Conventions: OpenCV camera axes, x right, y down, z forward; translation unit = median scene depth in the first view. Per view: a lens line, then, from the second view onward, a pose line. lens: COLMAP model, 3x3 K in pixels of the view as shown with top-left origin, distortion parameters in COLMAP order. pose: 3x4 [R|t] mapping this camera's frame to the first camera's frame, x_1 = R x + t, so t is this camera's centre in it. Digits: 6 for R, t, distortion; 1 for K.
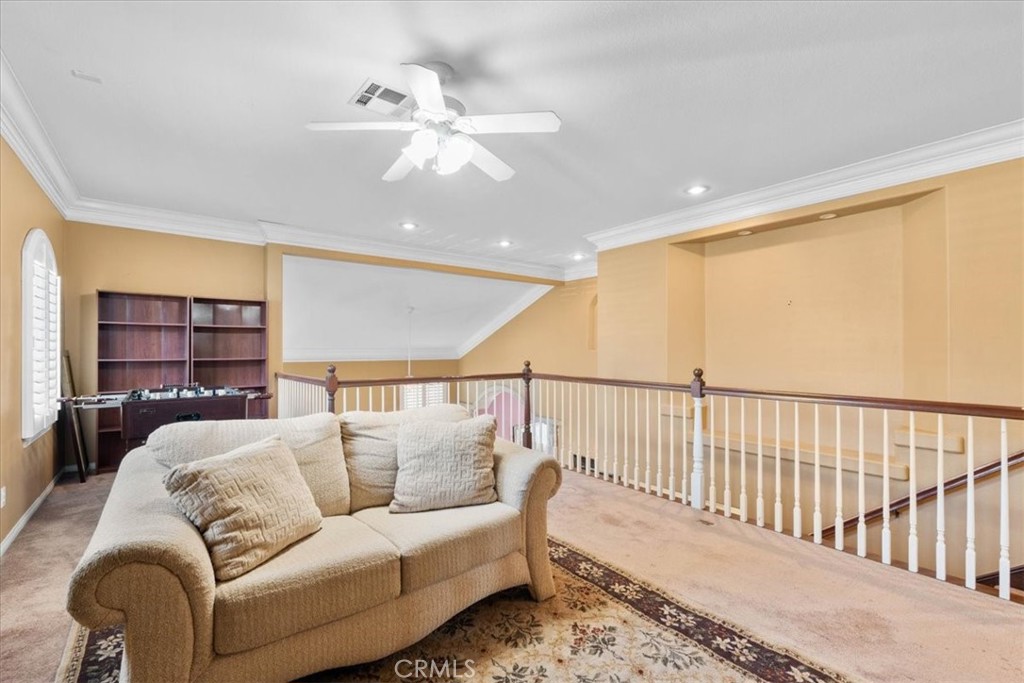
lens RADIAL K [[454.3, 0, 510.0], [0, 454.3, 345.0], [0, 0, 1]] dist [-0.009602, -0.000957]
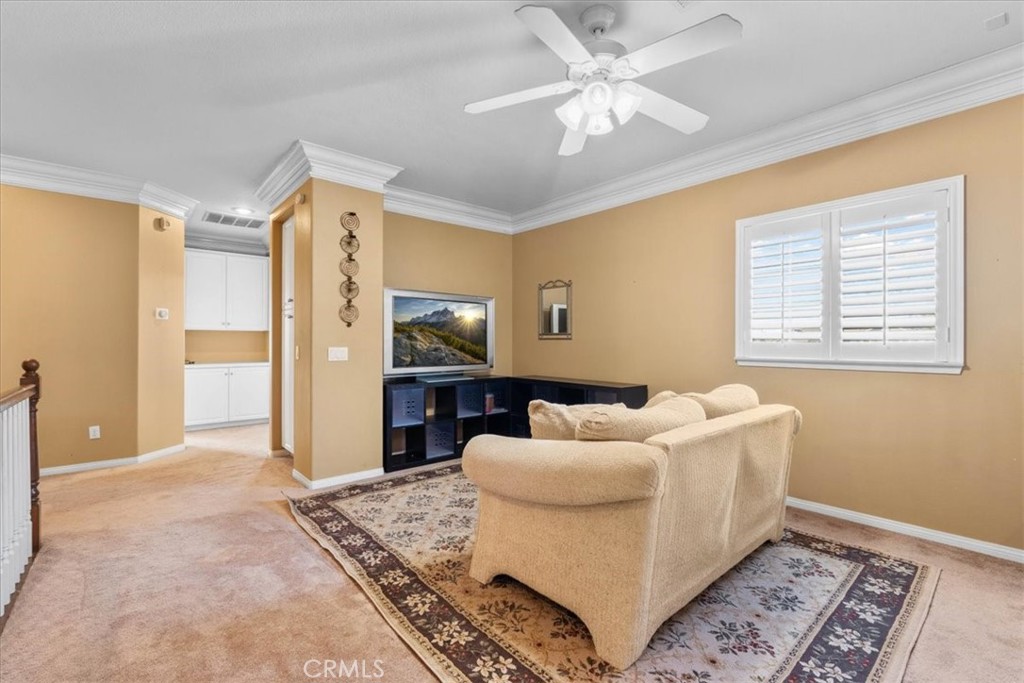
lens RADIAL K [[454.3, 0, 510.4], [0, 454.3, 338.3], [0, 0, 1]] dist [-0.009602, -0.000957]
pose [[-0.999126, -0.000986, -0.041781, 0.054528], [-0.000774, 0.999987, -0.005099, 0.029637], [0.041785, -0.005062, -0.999114, 2.105419]]
